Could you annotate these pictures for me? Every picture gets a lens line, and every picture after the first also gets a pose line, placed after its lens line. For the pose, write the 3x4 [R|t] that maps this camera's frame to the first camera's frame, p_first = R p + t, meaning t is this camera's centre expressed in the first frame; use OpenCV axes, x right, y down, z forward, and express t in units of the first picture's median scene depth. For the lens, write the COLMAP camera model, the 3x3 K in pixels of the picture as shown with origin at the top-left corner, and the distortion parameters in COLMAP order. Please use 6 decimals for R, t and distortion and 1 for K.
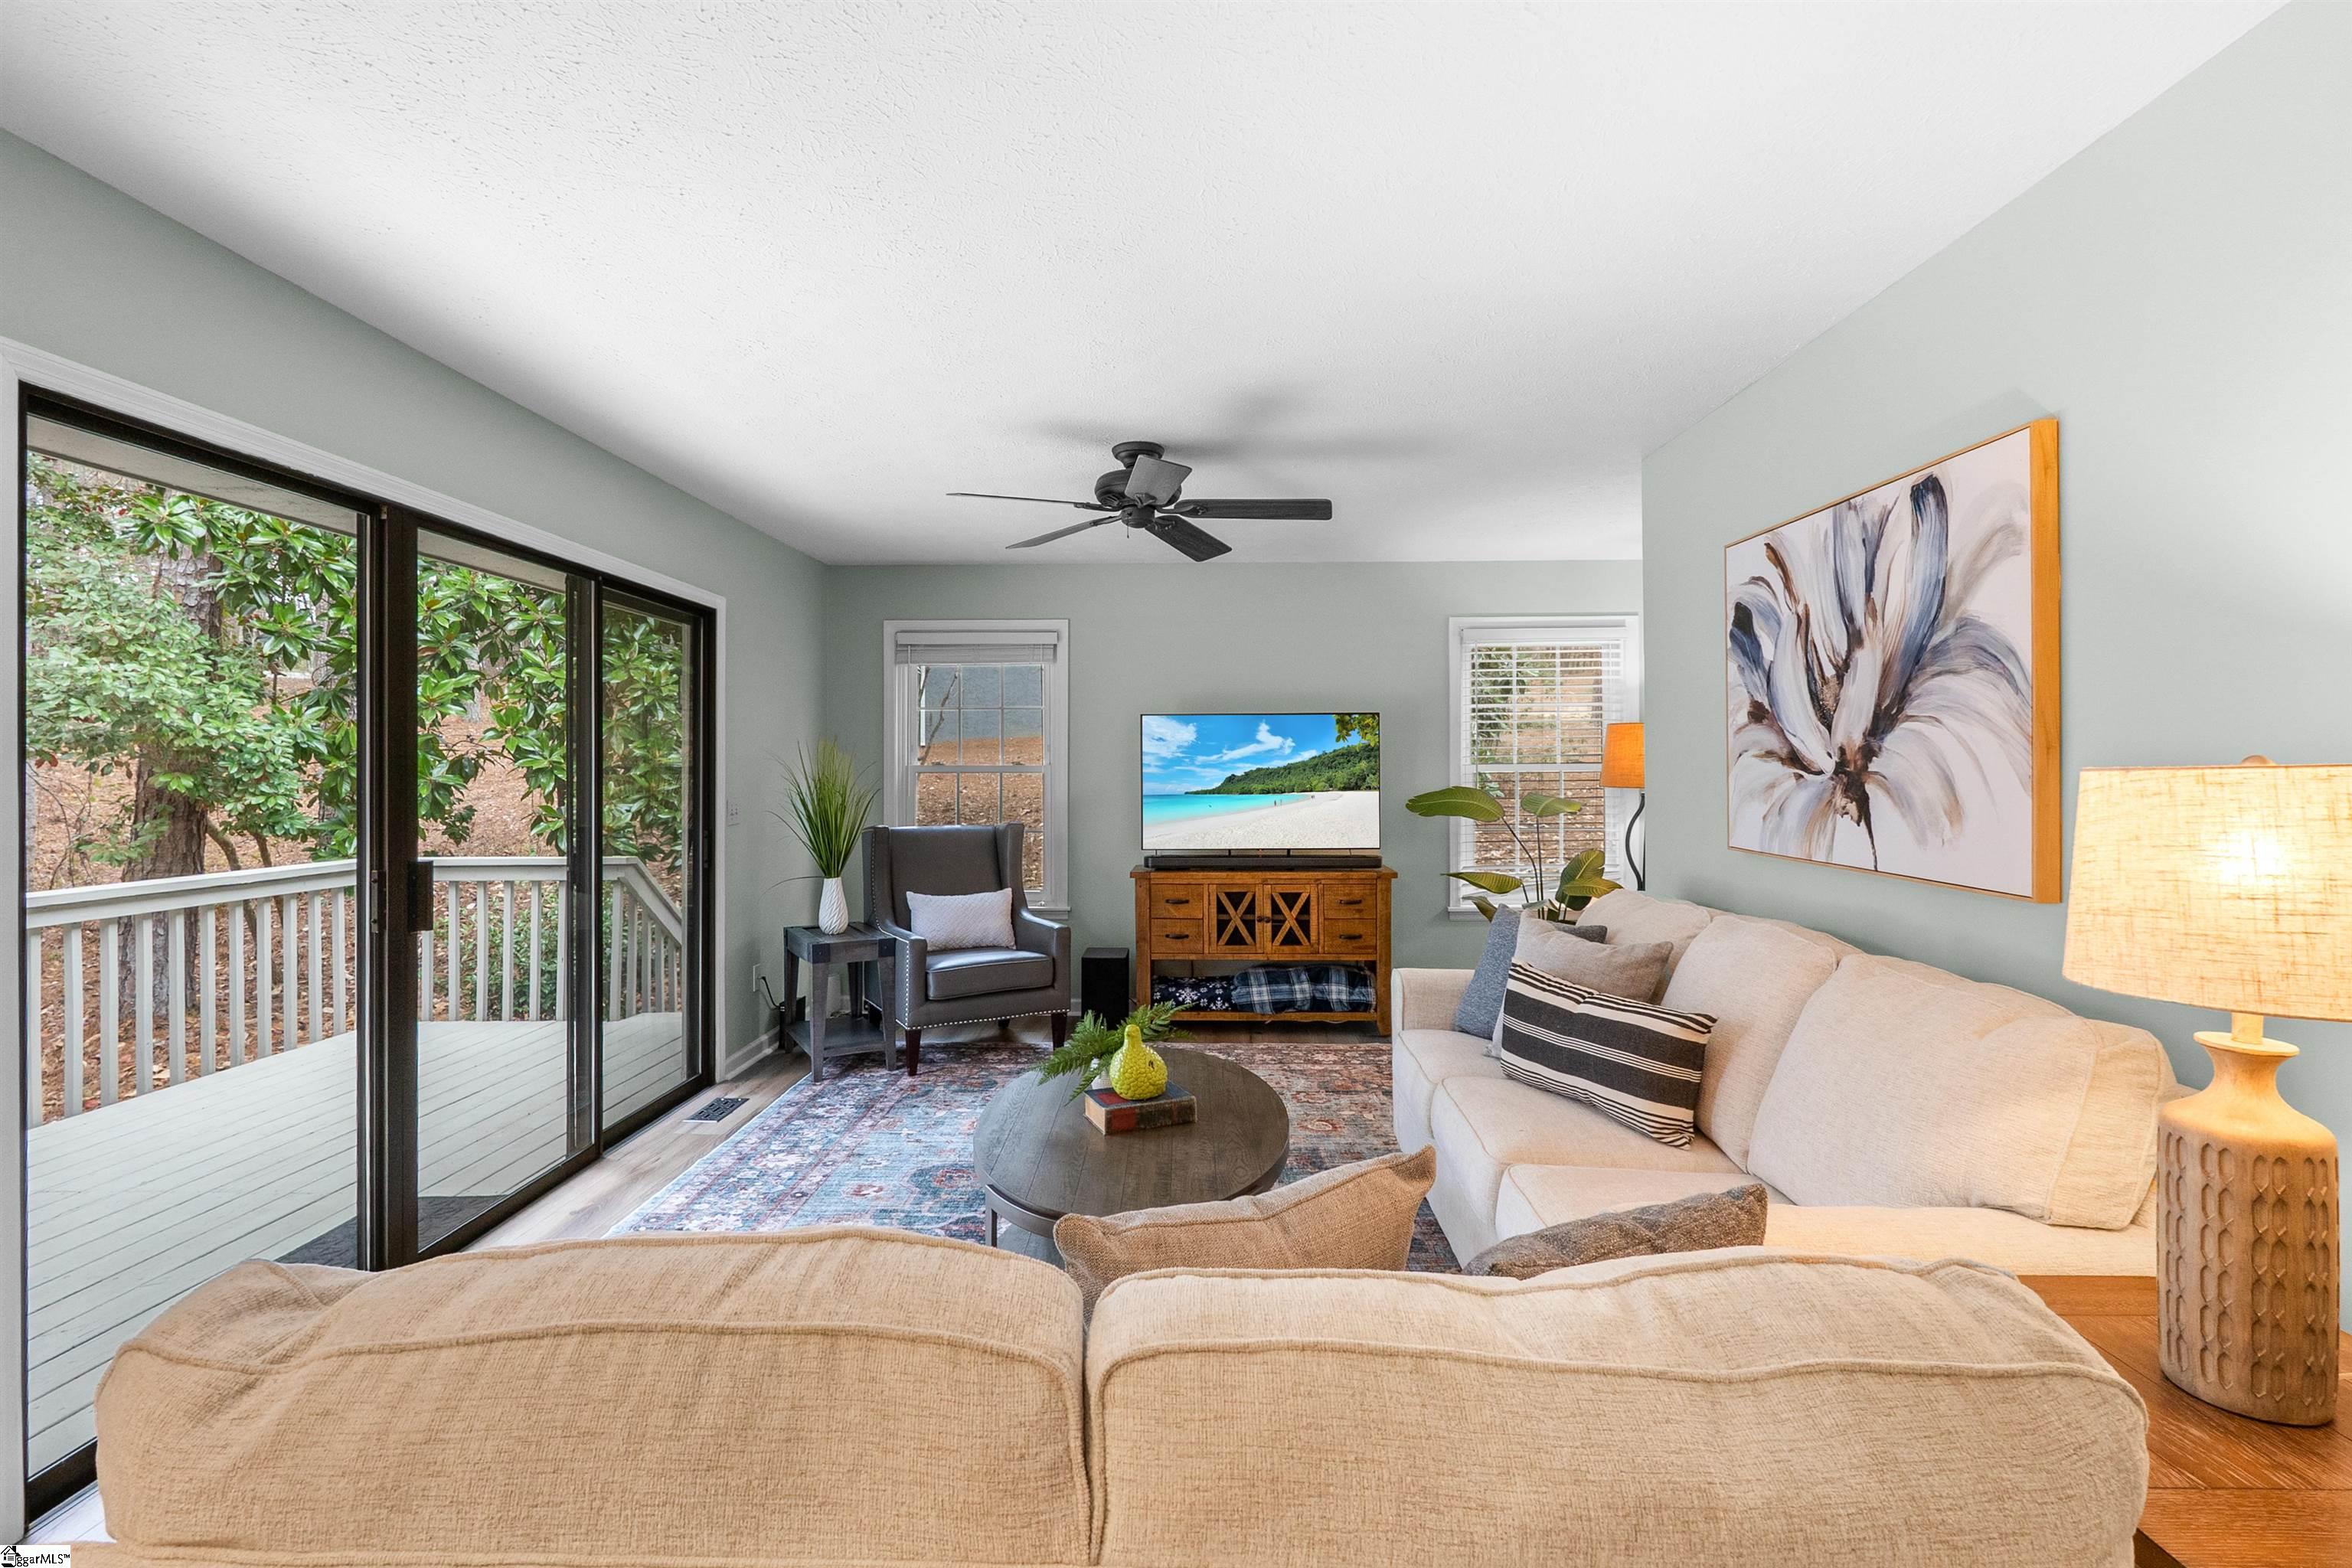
lens RADIAL K [[1082.5, 0, 1173.3], [0, 1082.5, 762.0], [0, 0, 1]] dist [-0.007445, 0.000270]
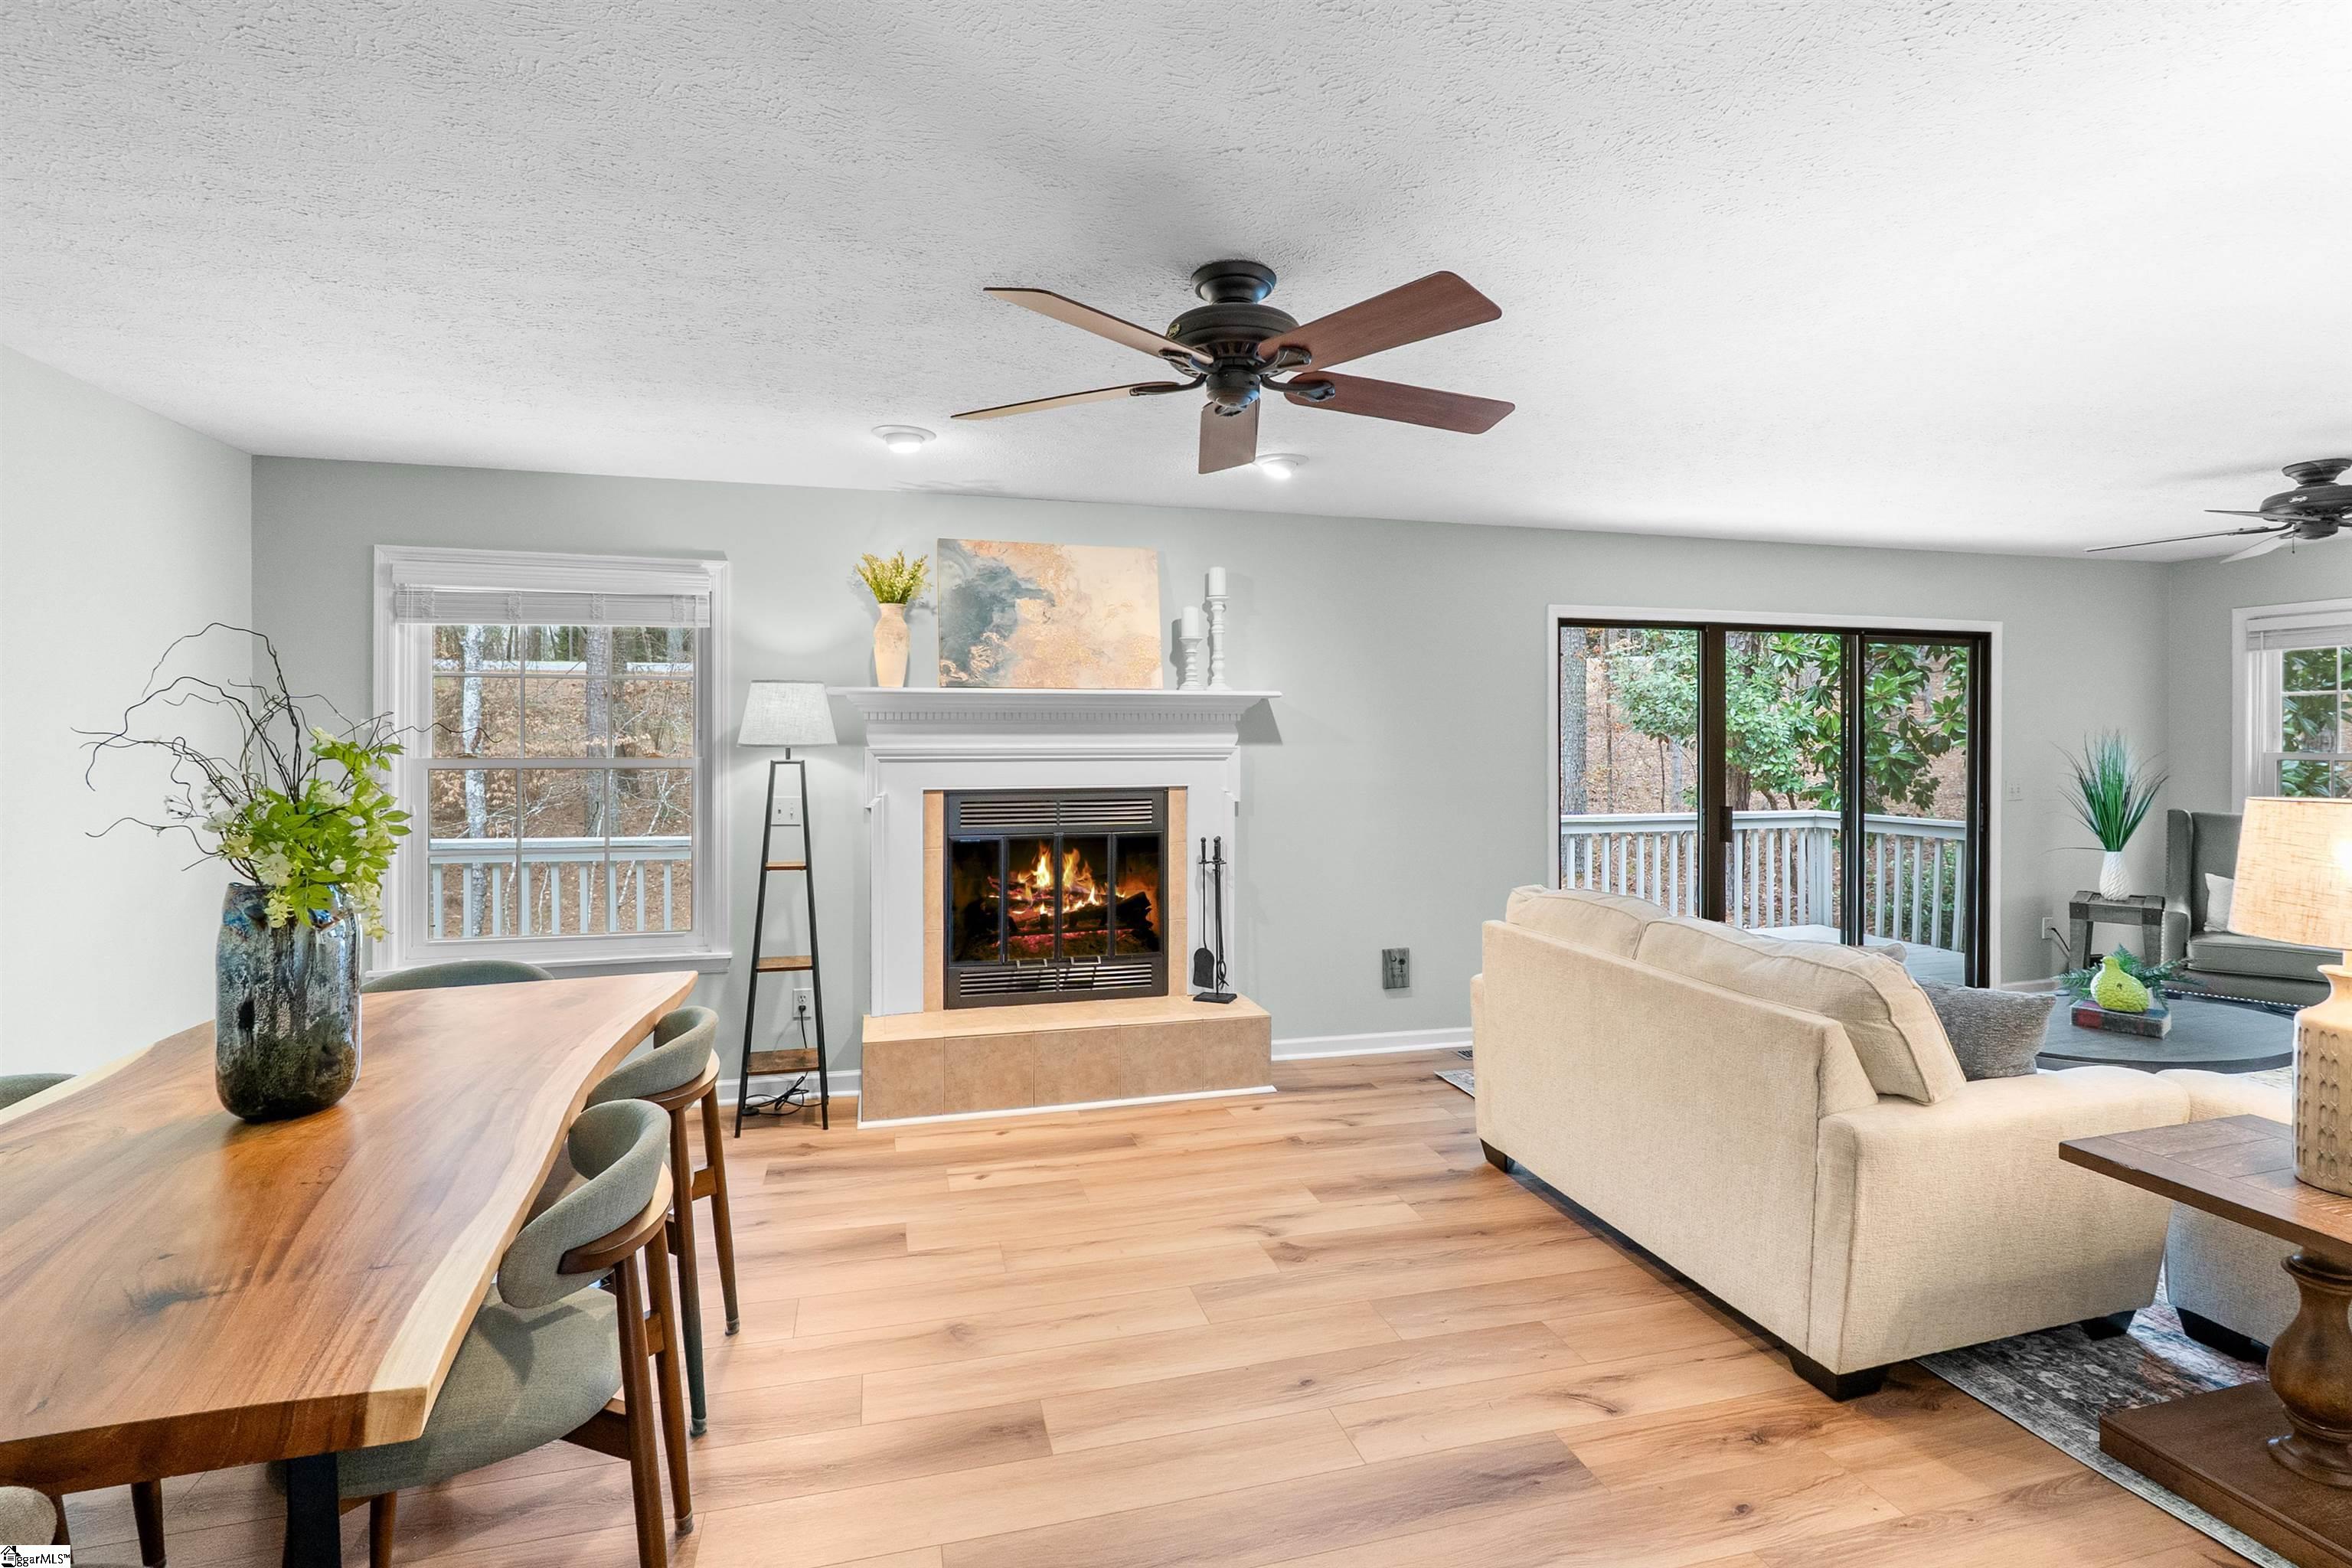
lens RADIAL K [[1082.5, 0, 1169.1], [0, 1082.5, 744.9], [0, 0, 1]] dist [-0.007445, 0.000270]
pose [[0.284325, 0.008768, -0.958688, 0.805691], [0.005937, 0.999923, 0.010906, -0.041769], [0.958710, -0.008792, 0.284251, -0.468176]]
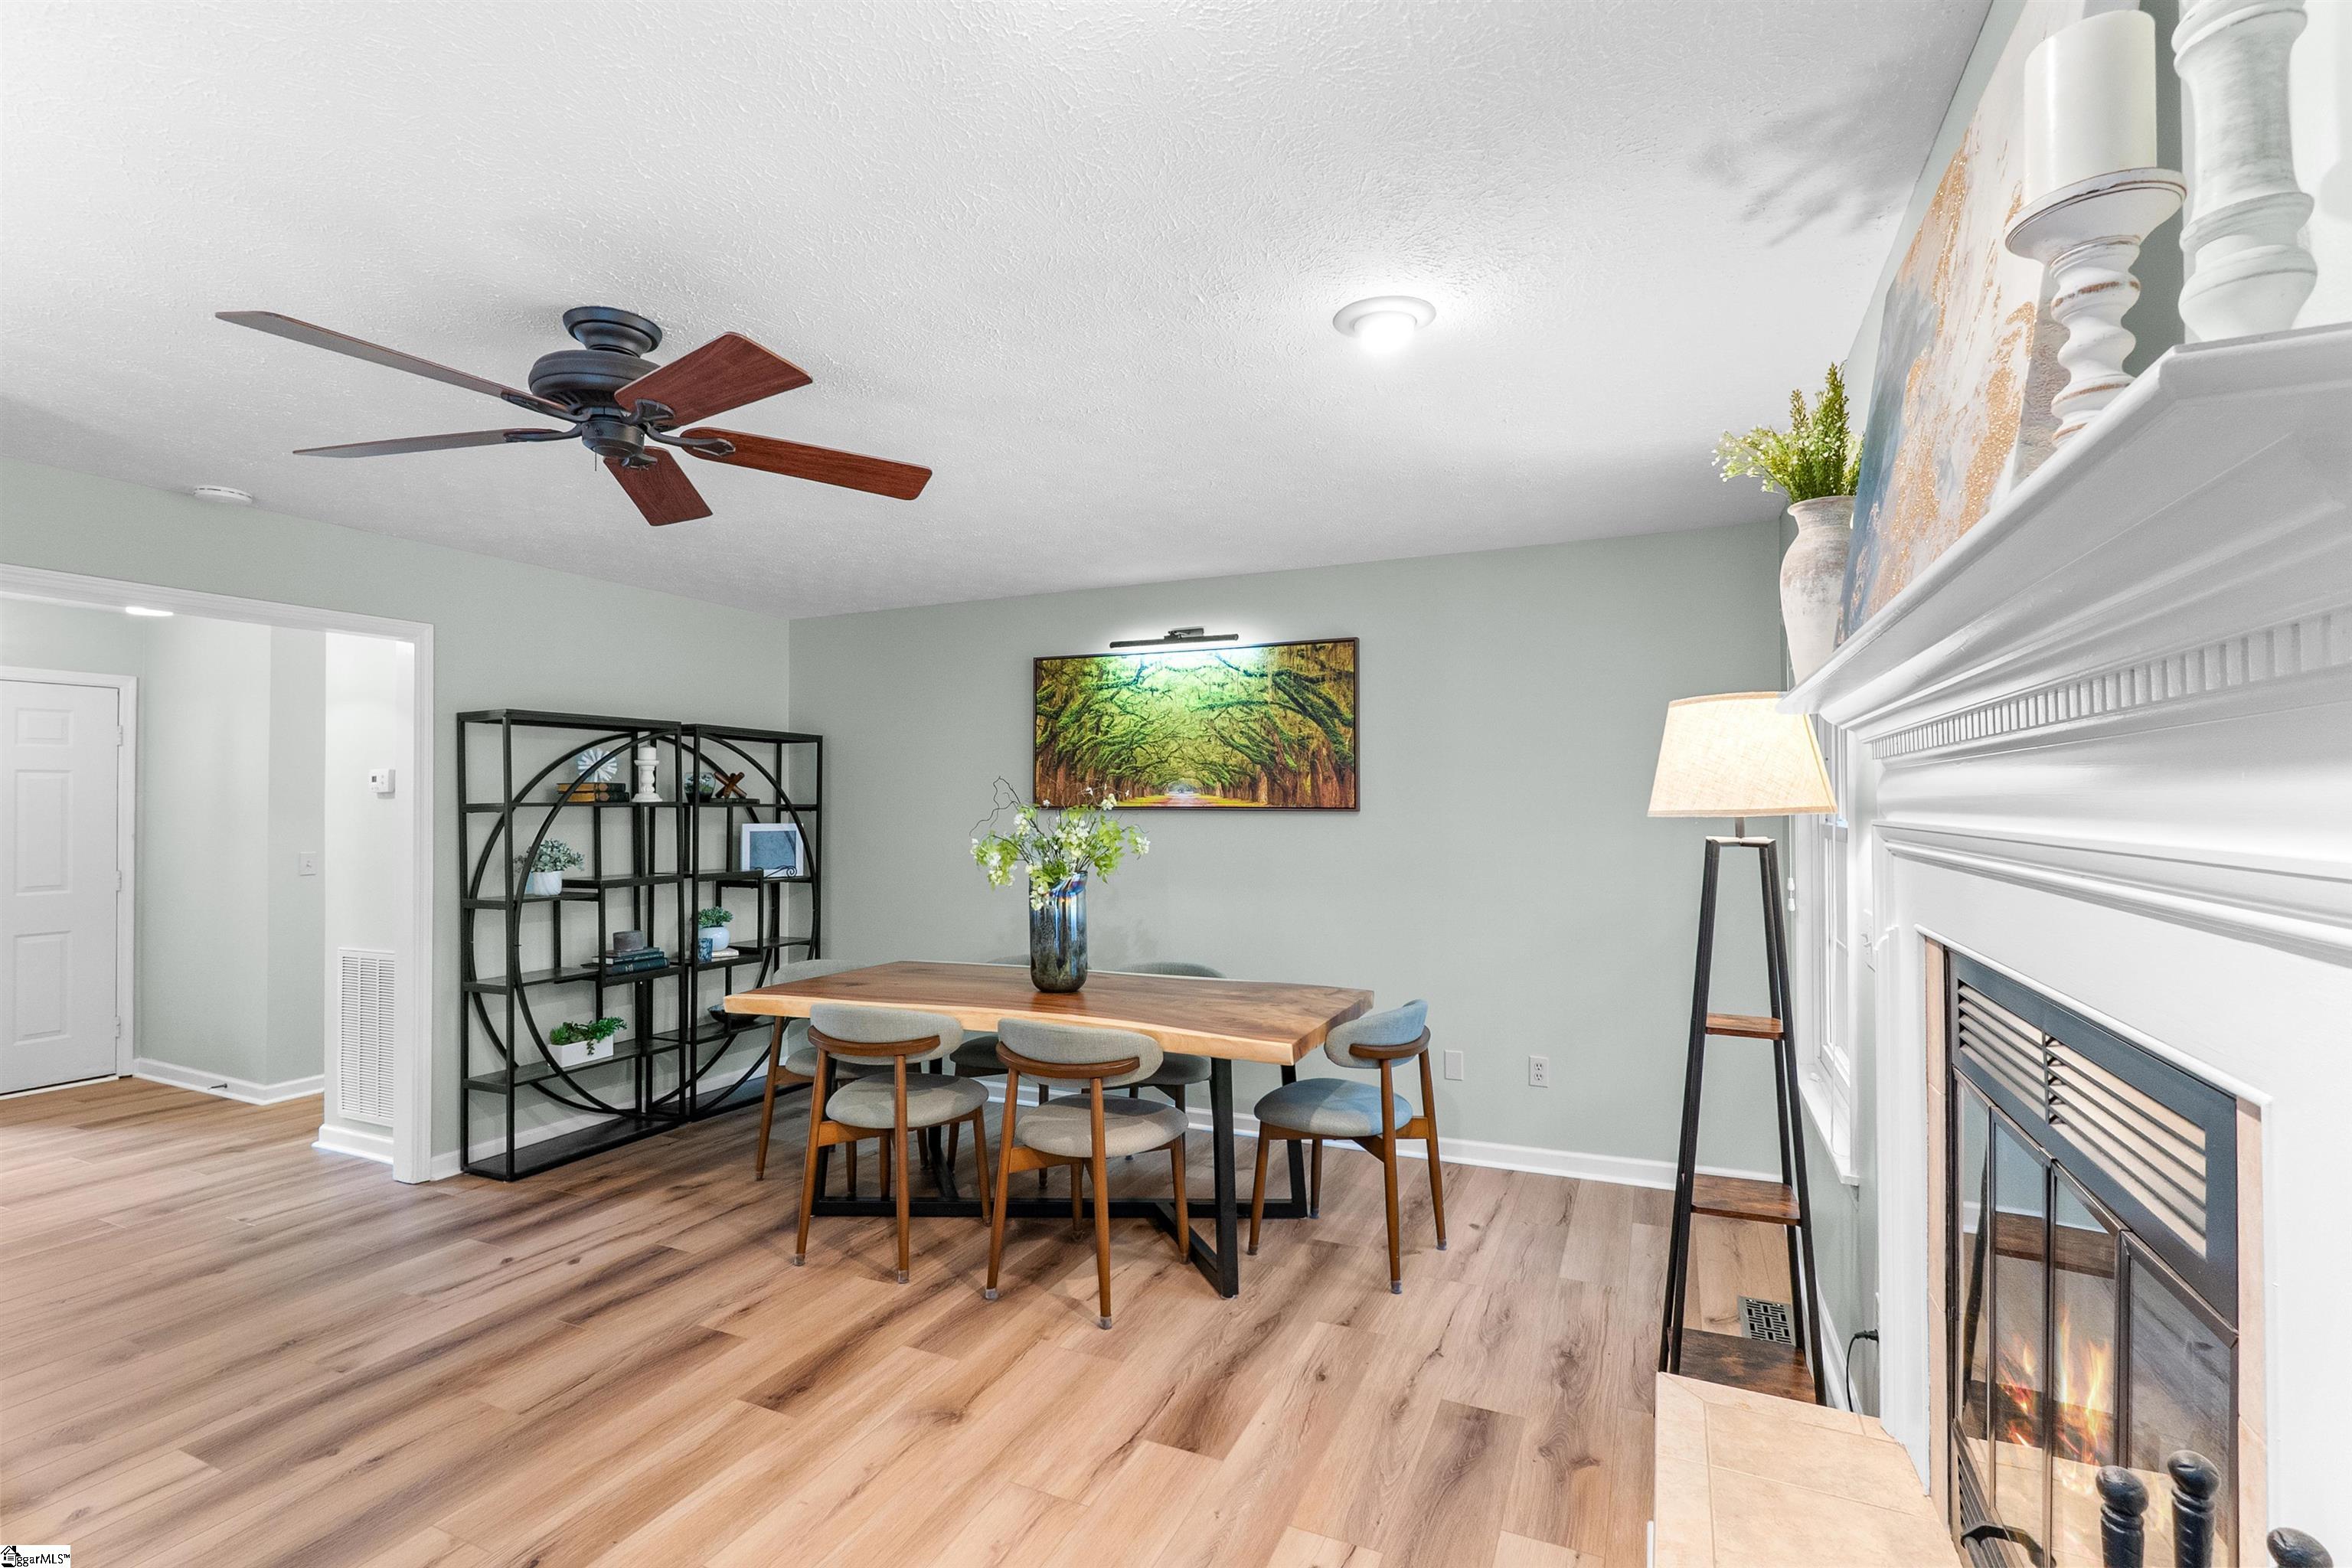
lens RADIAL K [[1082.5, 0, 1165.7], [0, 1082.5, 789.2], [0, 0, 1]] dist [-0.007445, 0.000270]
pose [[-0.920708, 0.009770, 0.390129, -0.549494], [0.002758, 0.999824, -0.018531, -0.034219], [-0.390242, -0.015986, -0.920574, 0.321442]]
